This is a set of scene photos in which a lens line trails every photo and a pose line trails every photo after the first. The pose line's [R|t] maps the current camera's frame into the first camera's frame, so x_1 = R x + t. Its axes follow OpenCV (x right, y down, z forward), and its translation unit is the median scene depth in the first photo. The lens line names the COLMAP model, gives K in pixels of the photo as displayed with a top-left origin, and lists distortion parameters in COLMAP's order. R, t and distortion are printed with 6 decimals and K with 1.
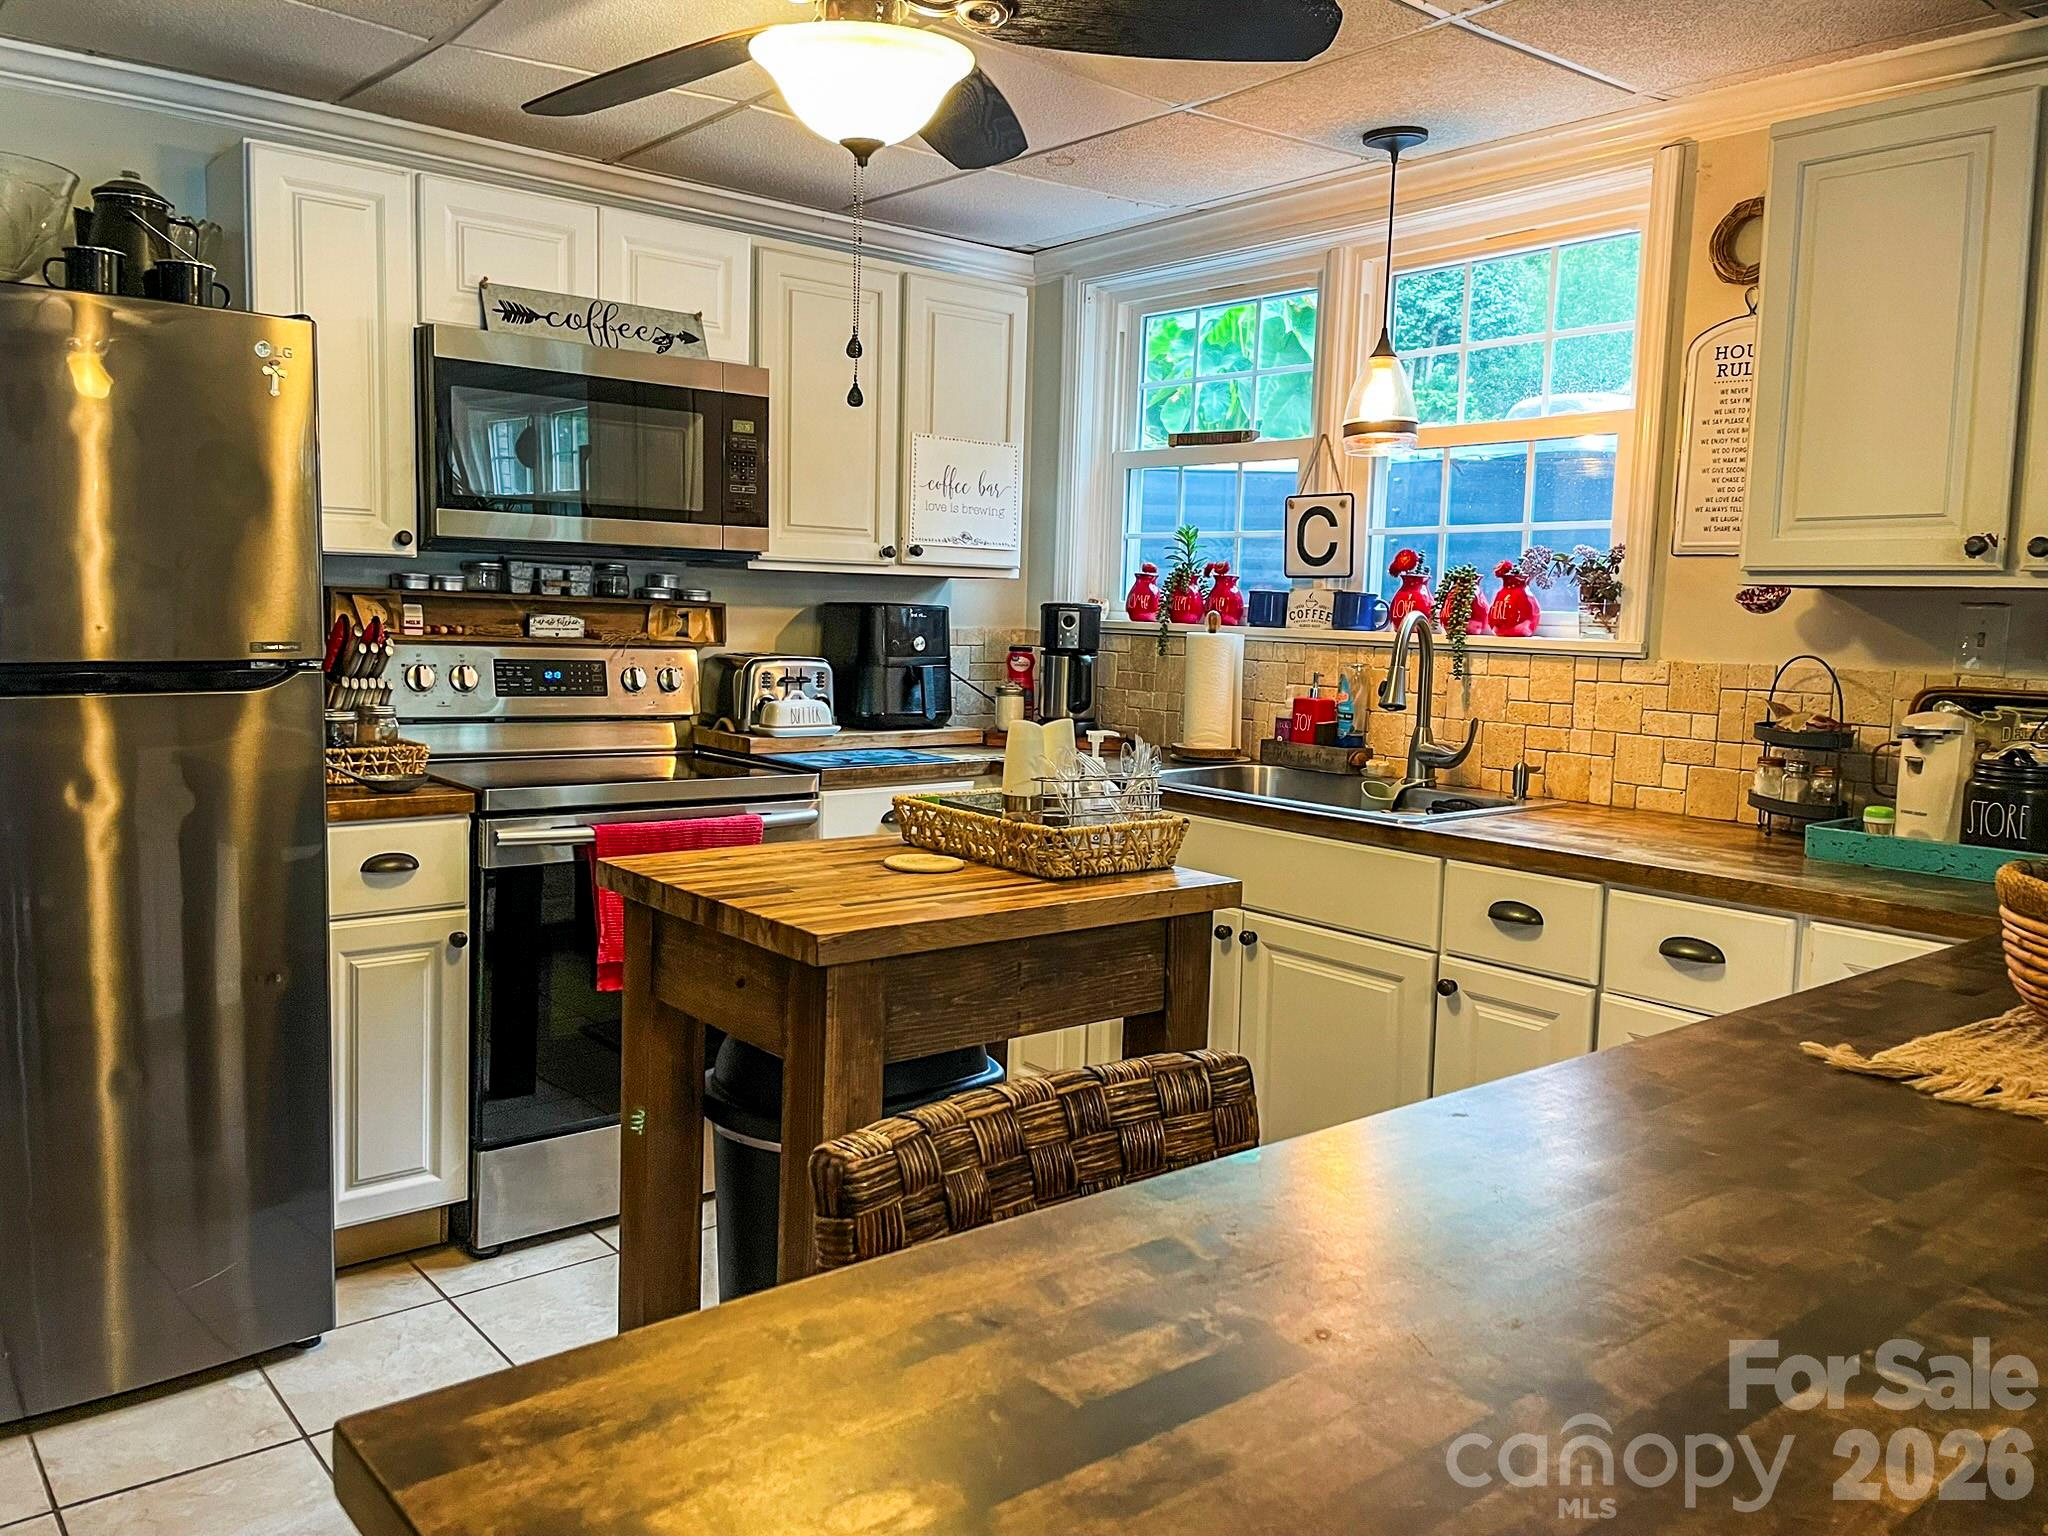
lens RADIAL K [[1594.8, 0, 1024.0], [0, 1594.8, 768.0], [0, 0, 1]] dist [0.116636, -0.136191]
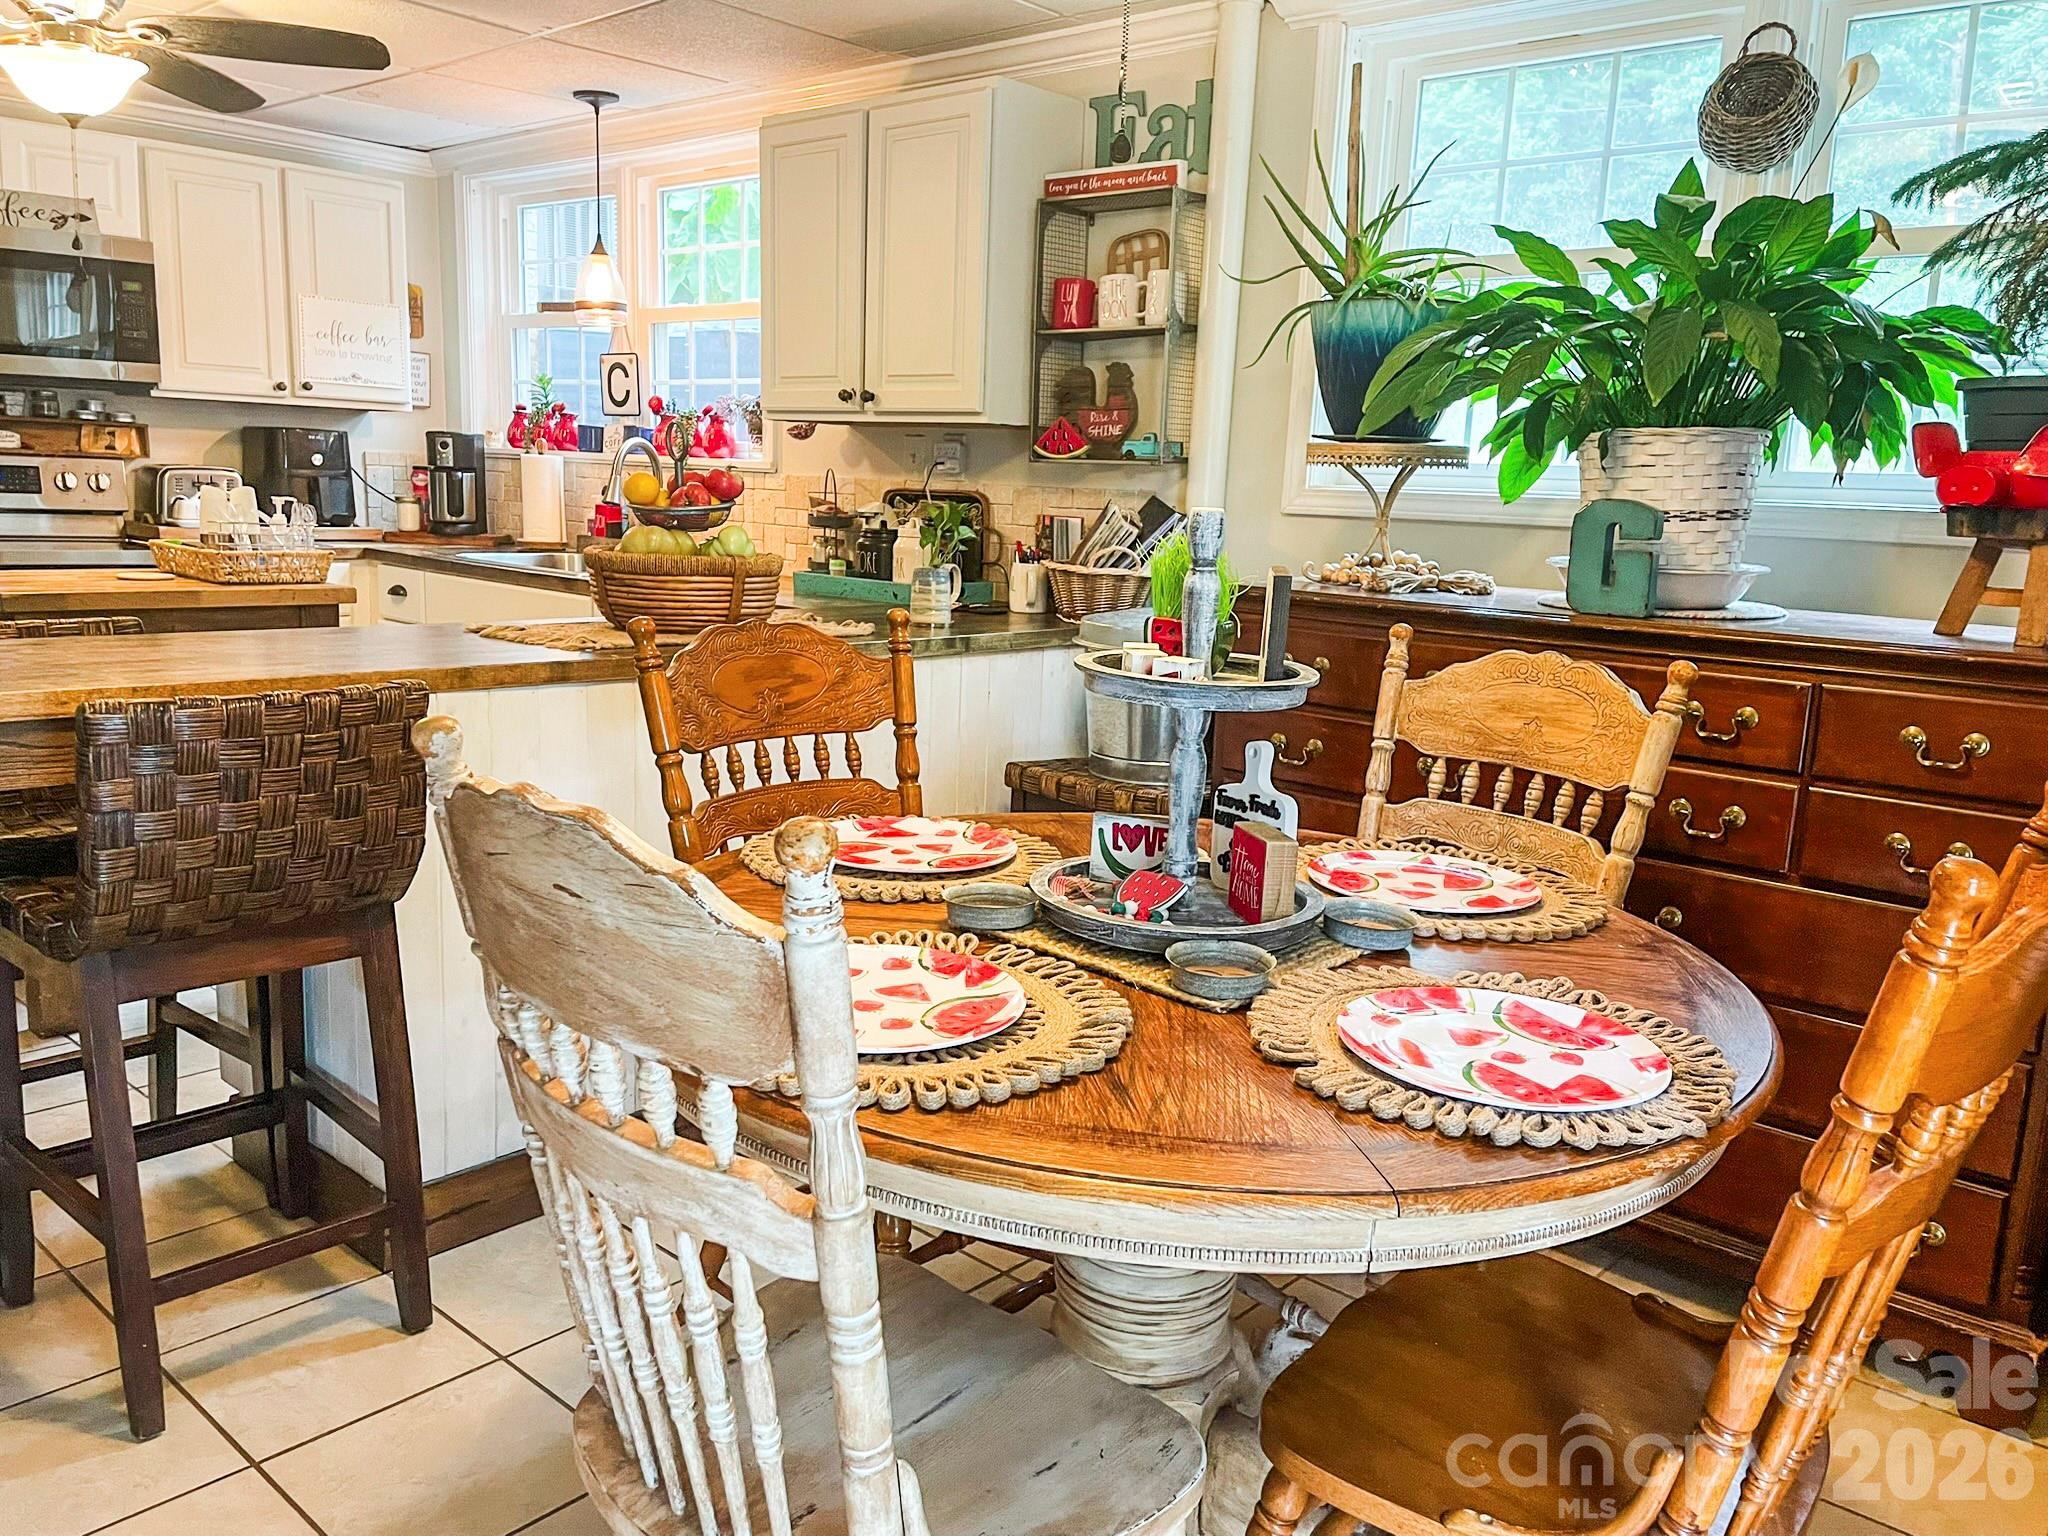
lens RADIAL K [[1594.8, 0, 1024.0], [0, 1594.8, 768.0], [0, 0, 1]] dist [0.116636, -0.136191]
pose [[0.989692, -0.014824, 0.142440, 0.326481], [0.003169, 0.996651, 0.081708, 0.069028], [-0.143174, -0.080414, 0.986425, -0.426252]]
